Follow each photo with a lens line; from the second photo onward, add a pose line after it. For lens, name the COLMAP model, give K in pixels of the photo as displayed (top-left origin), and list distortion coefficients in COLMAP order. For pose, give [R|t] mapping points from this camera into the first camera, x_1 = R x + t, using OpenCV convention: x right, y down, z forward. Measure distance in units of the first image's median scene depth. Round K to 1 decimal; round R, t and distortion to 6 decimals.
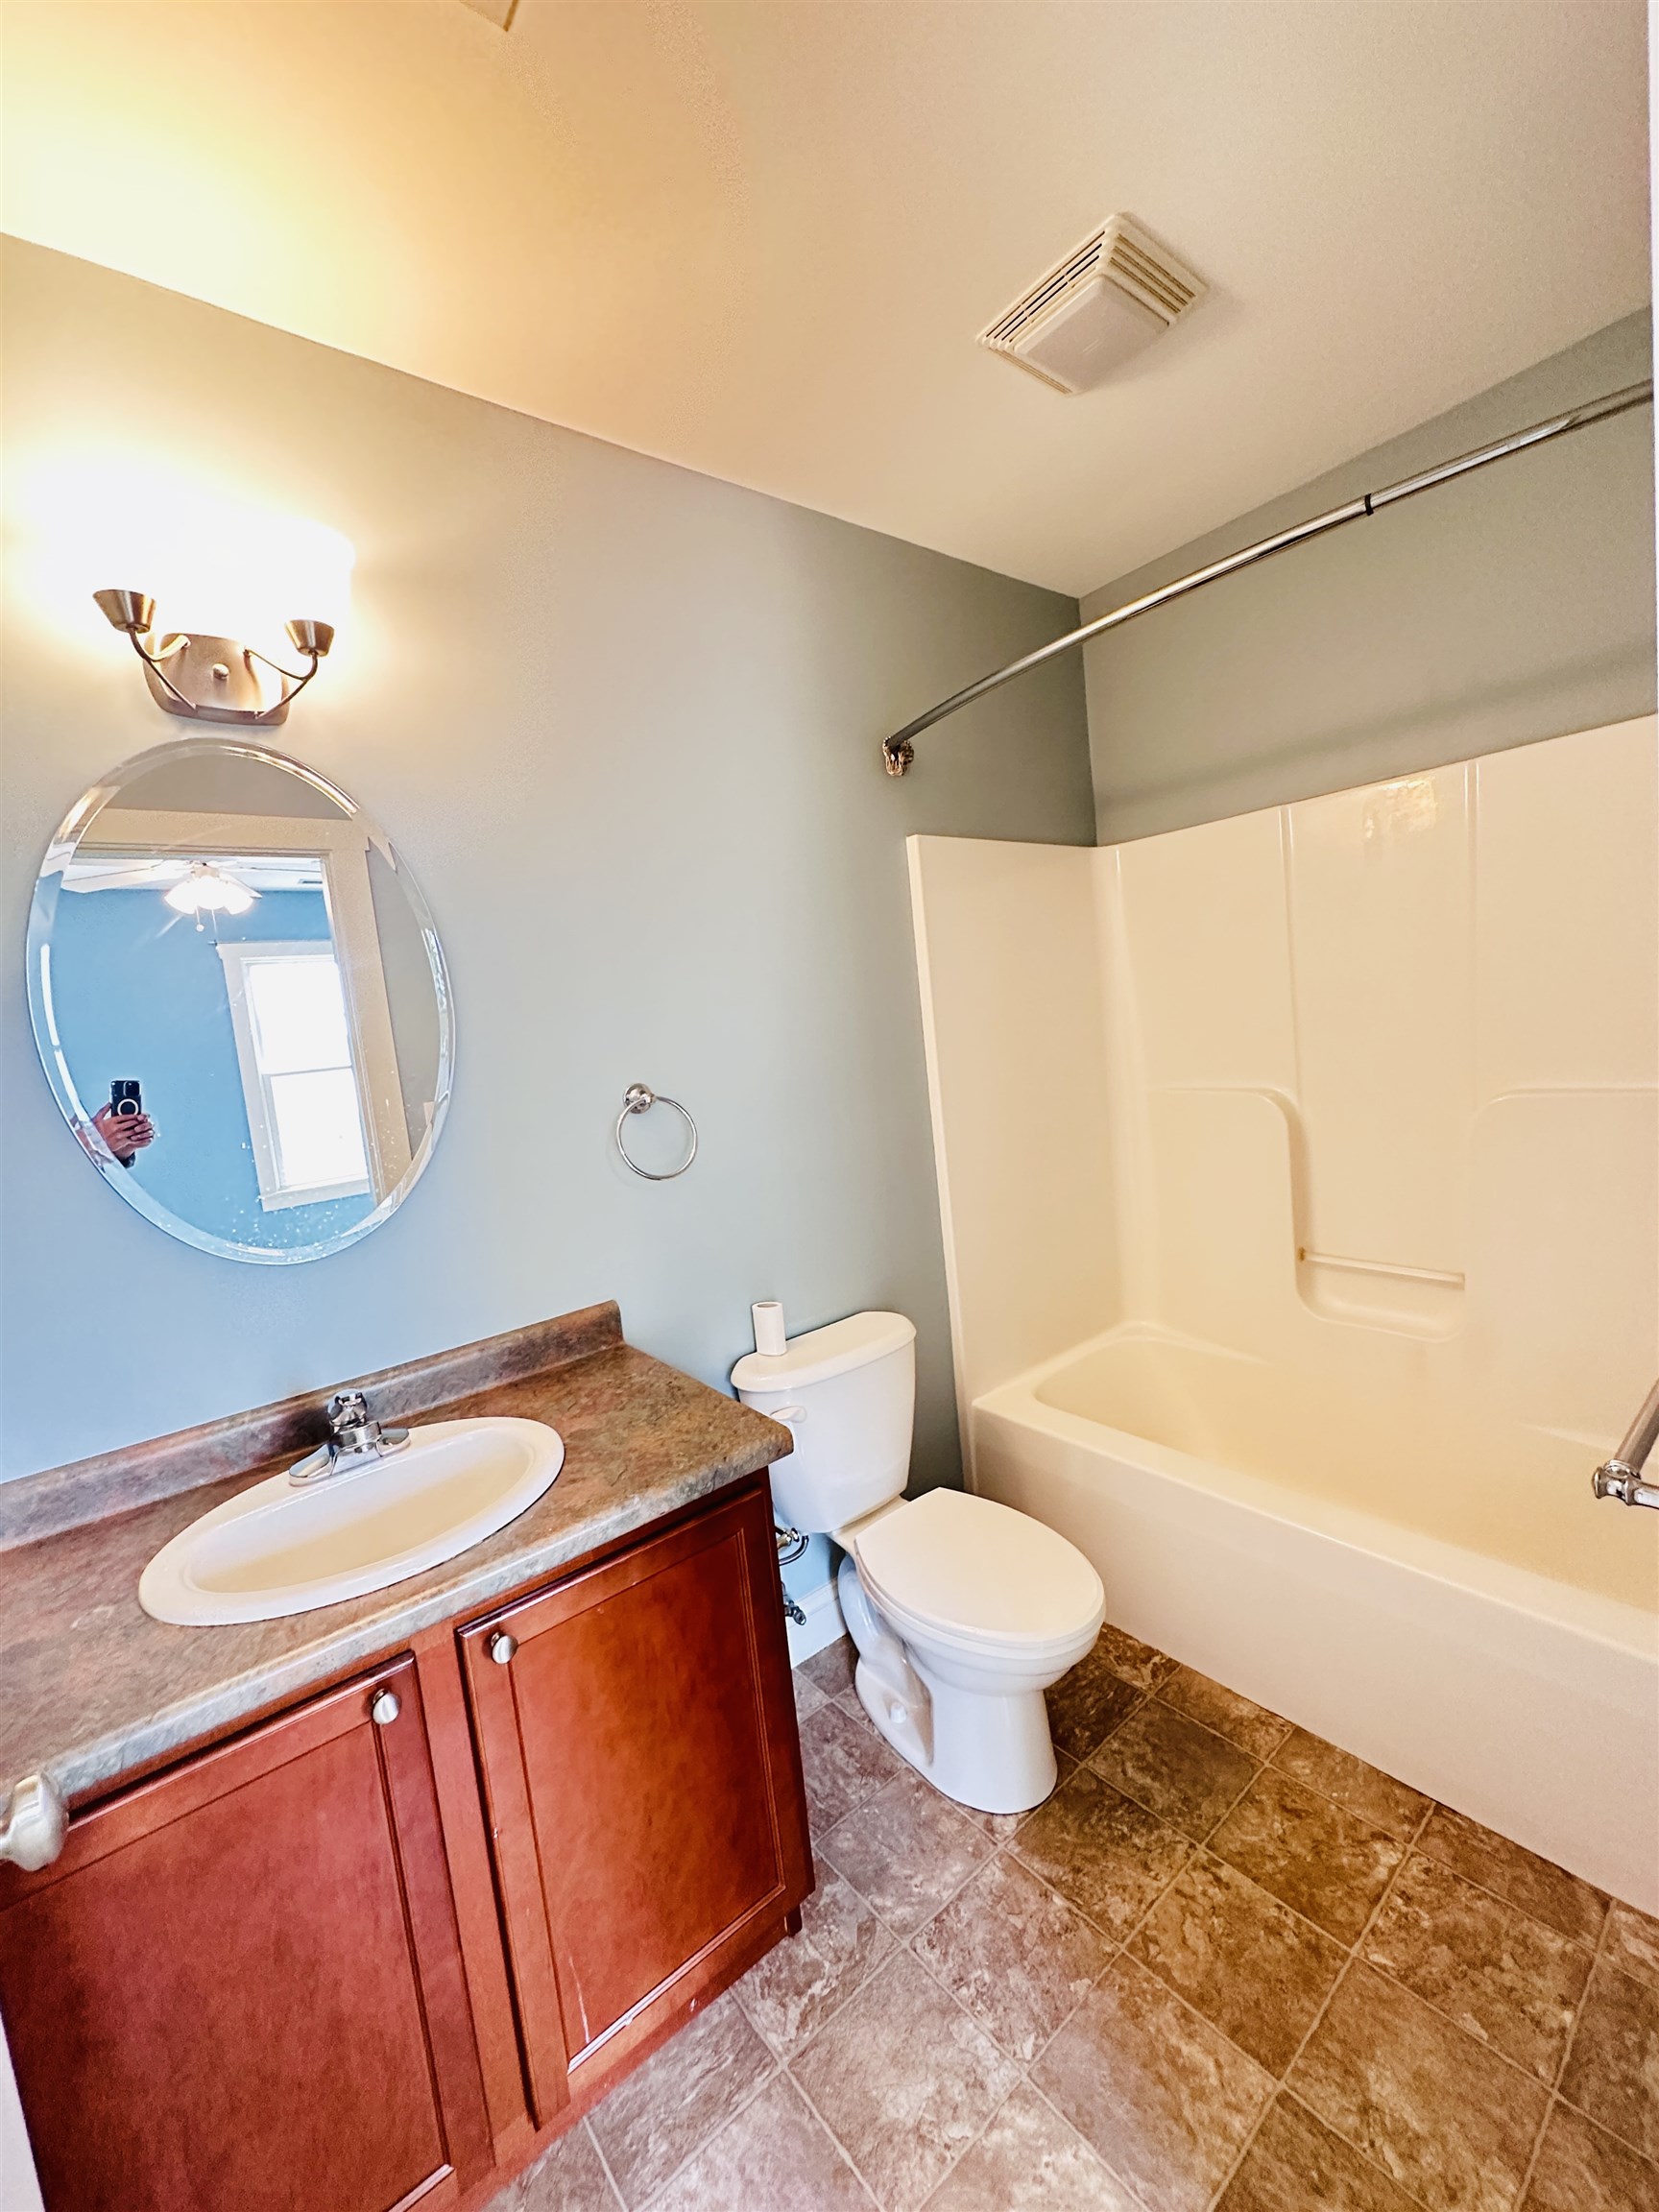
lens RADIAL K [[885.5, 0, 828.3], [0, 885.5, 1101.7], [0, 0, 1]] dist [-0.001683, 0.000606]
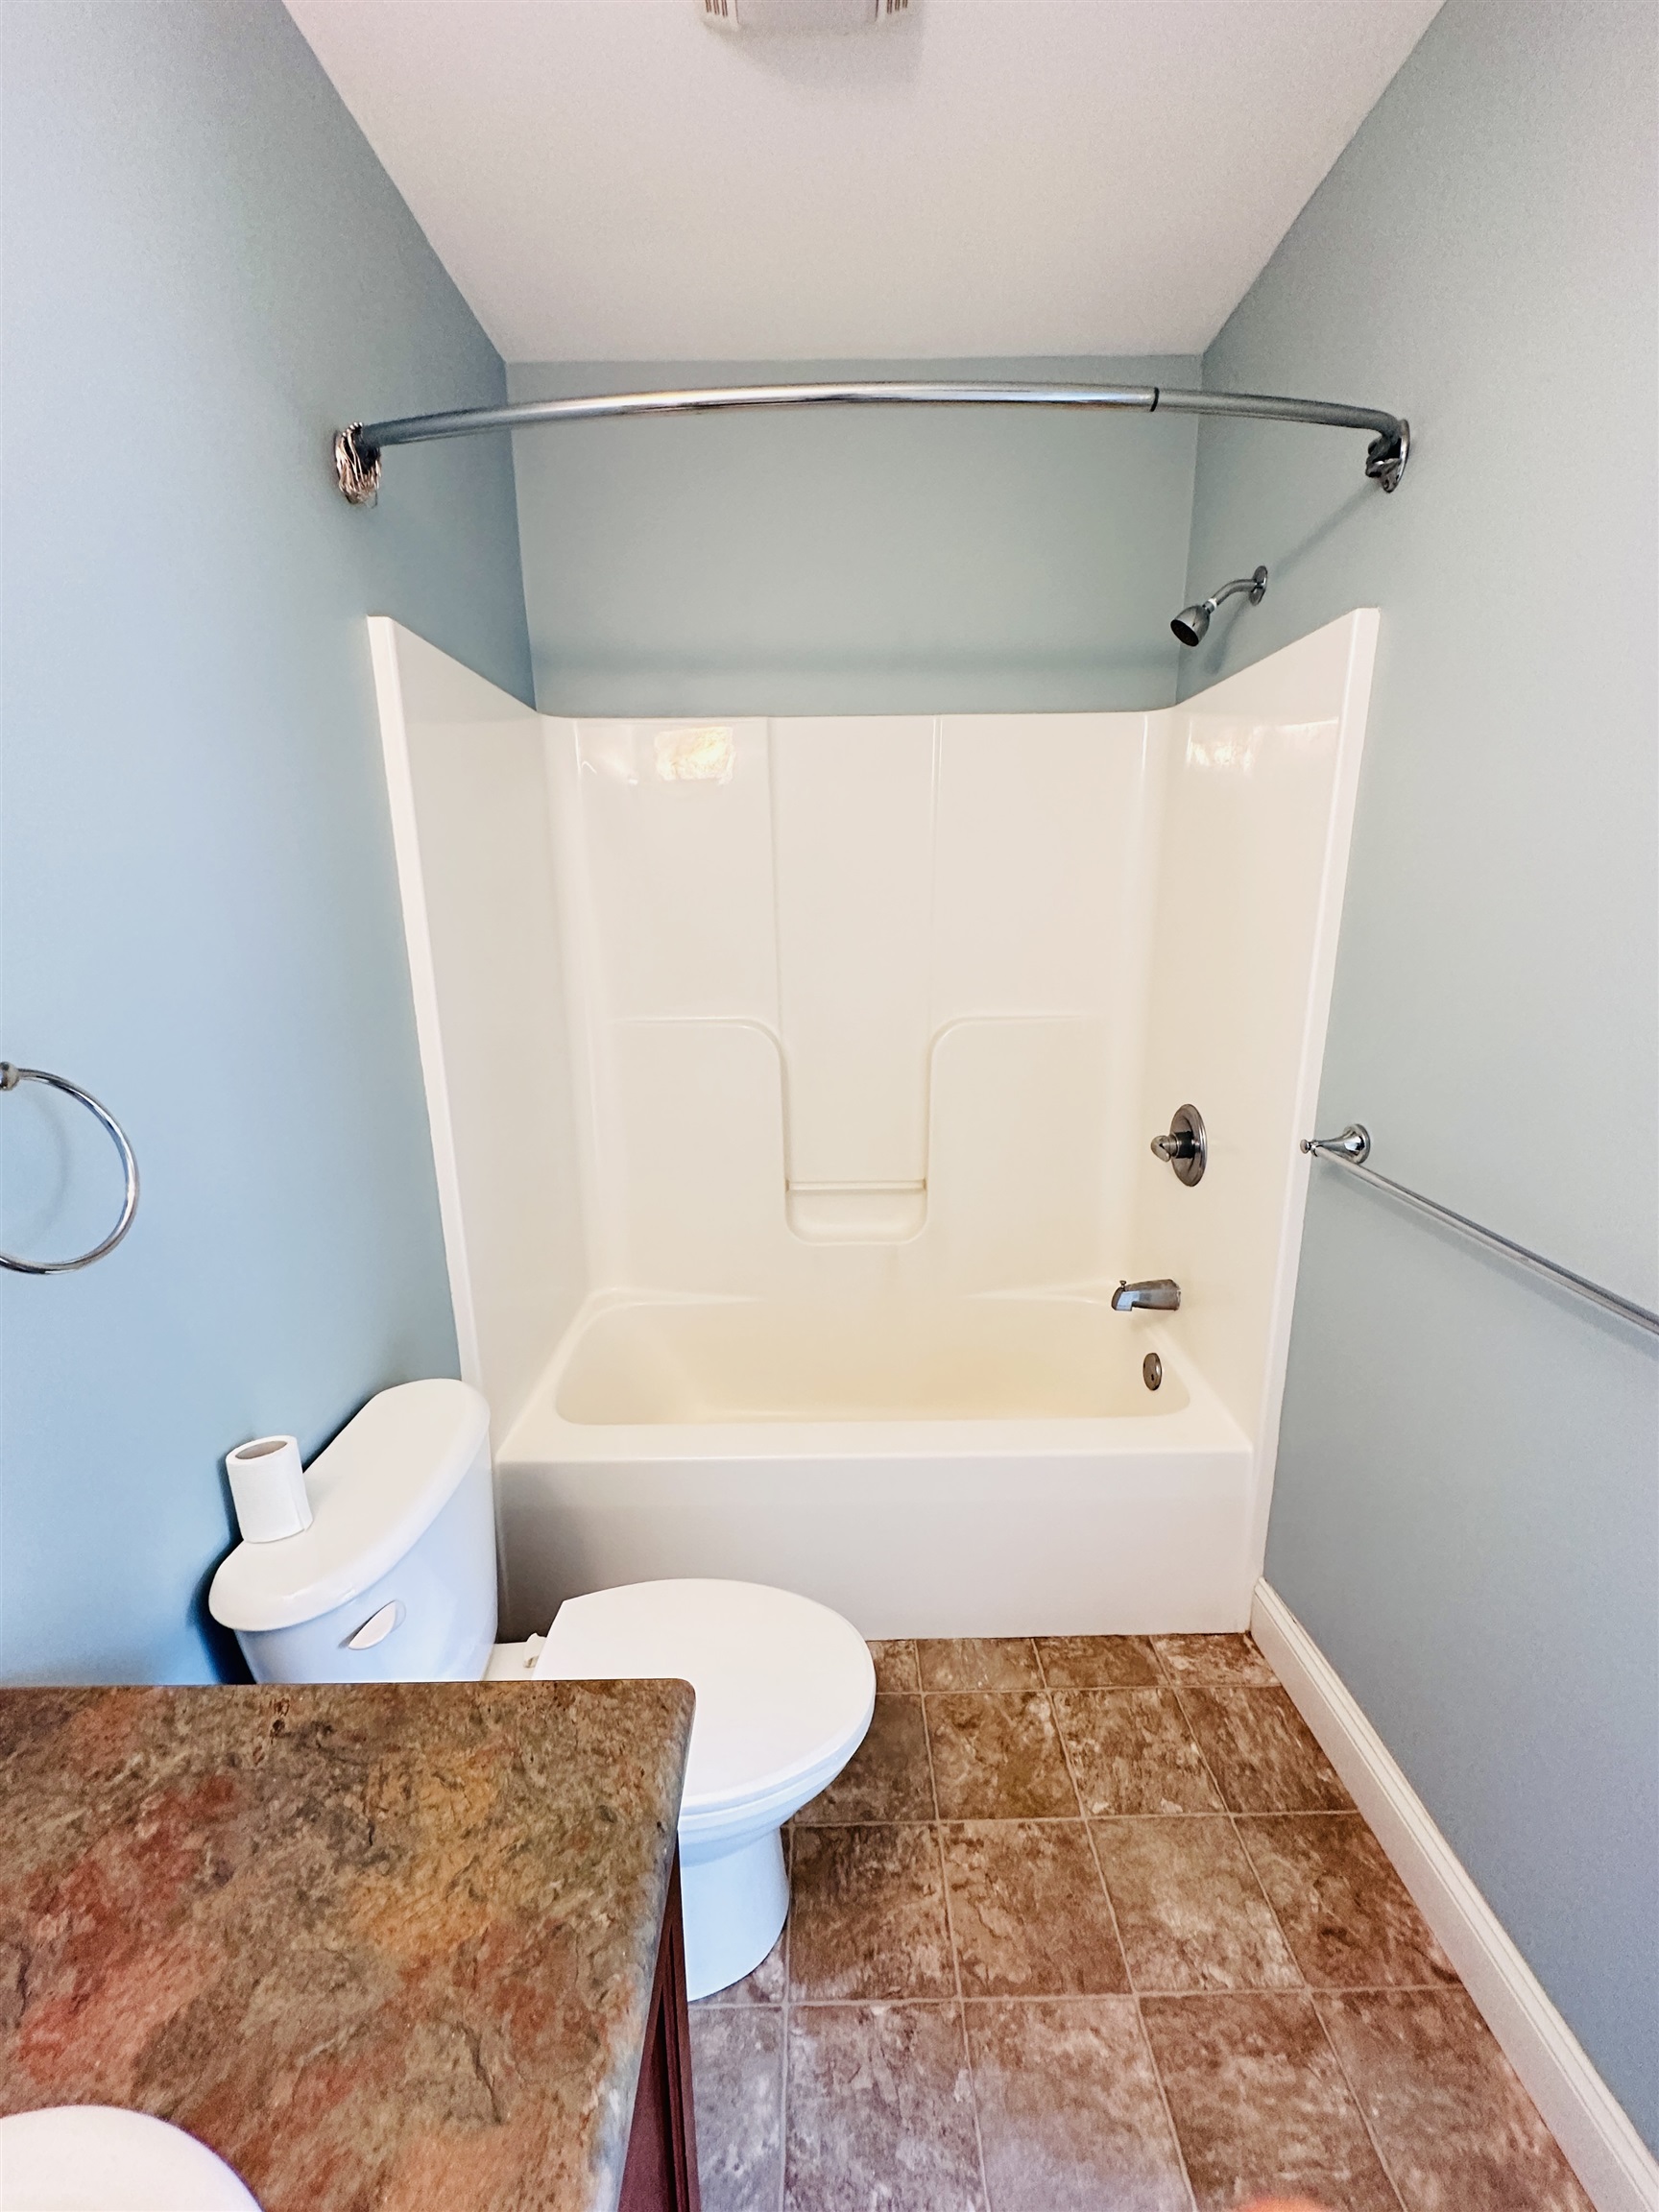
lens RADIAL K [[883.1, 0, 829.3], [0, 883.1, 1101.5], [0, 0, 1]] dist [-0.001810, -0.000068]
pose [[0.617972, -0.088342, 0.781221, -0.349907], [0.025782, 0.995410, 0.092169, -0.022638], [-0.785778, -0.036817, 0.617413, 0.575900]]
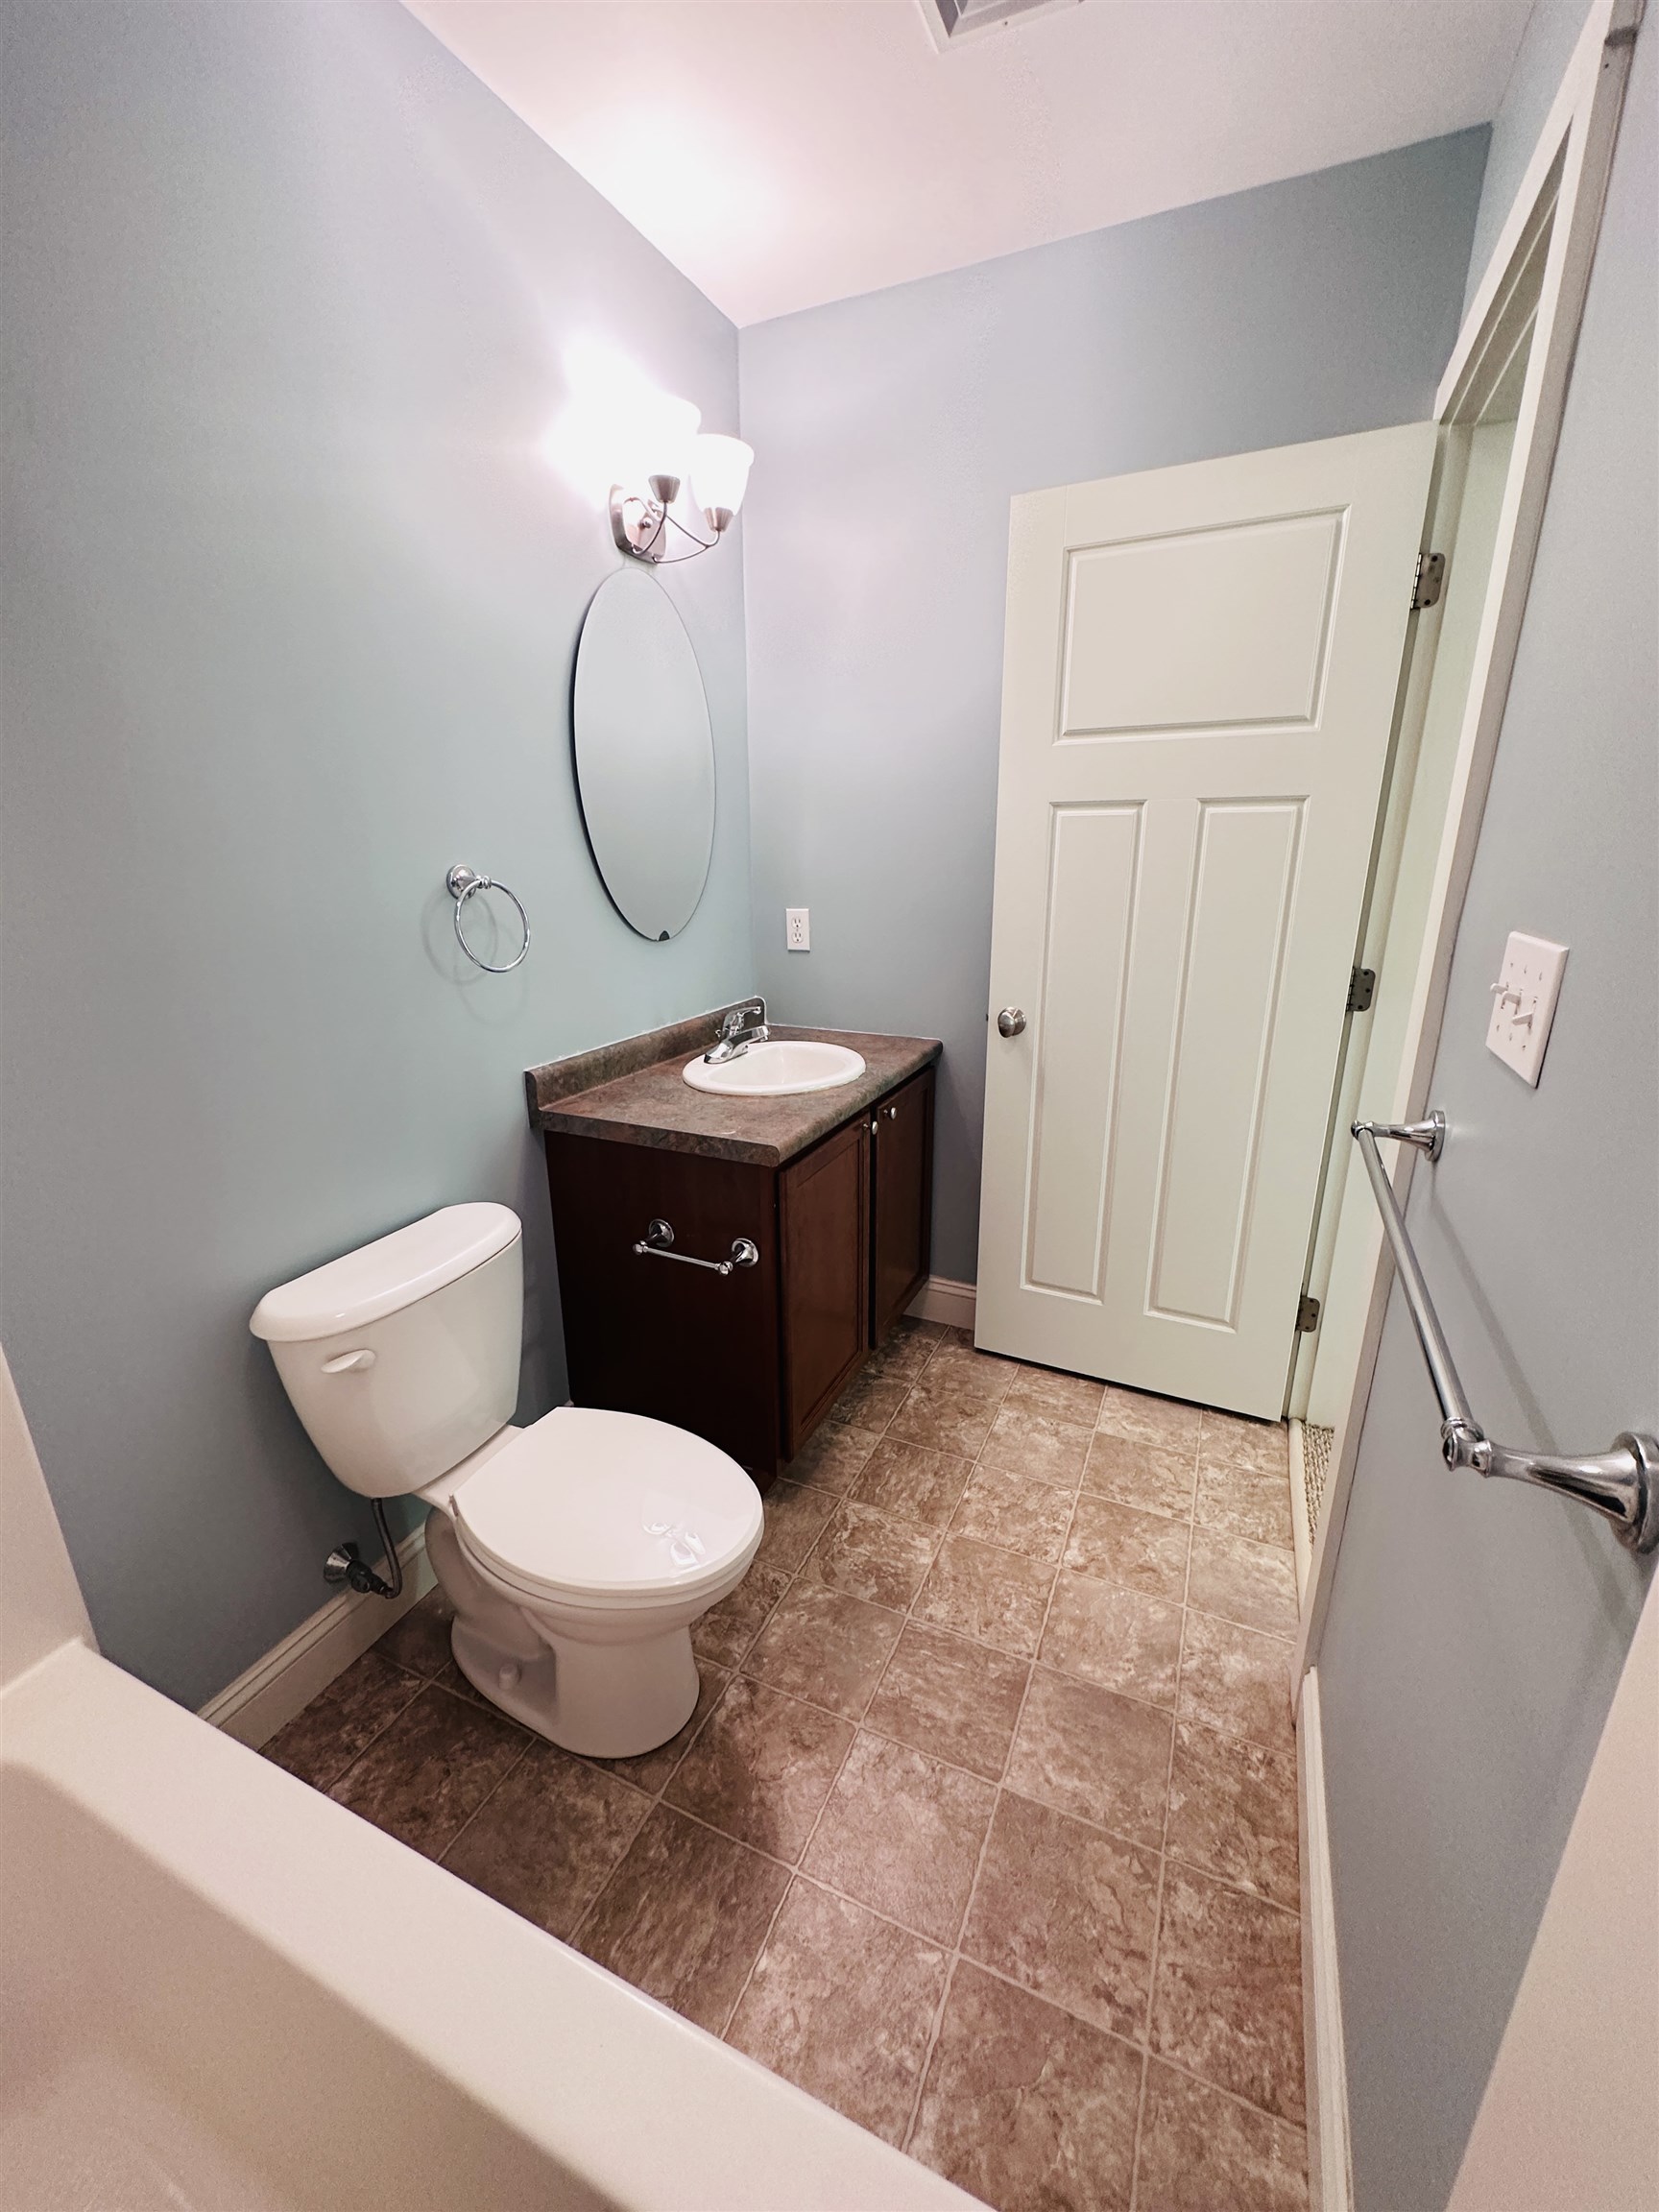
lens RADIAL K [[883.1, 0, 829.3], [0, 883.1, 1101.5], [0, 0, 1]] dist [-0.001810, -0.000068]
pose [[-0.889845, 0.230000, -0.394050, 0.811006], [0.057038, 0.912948, 0.404070, -0.168494], [0.452683, 0.337084, -0.825501, 1.307316]]
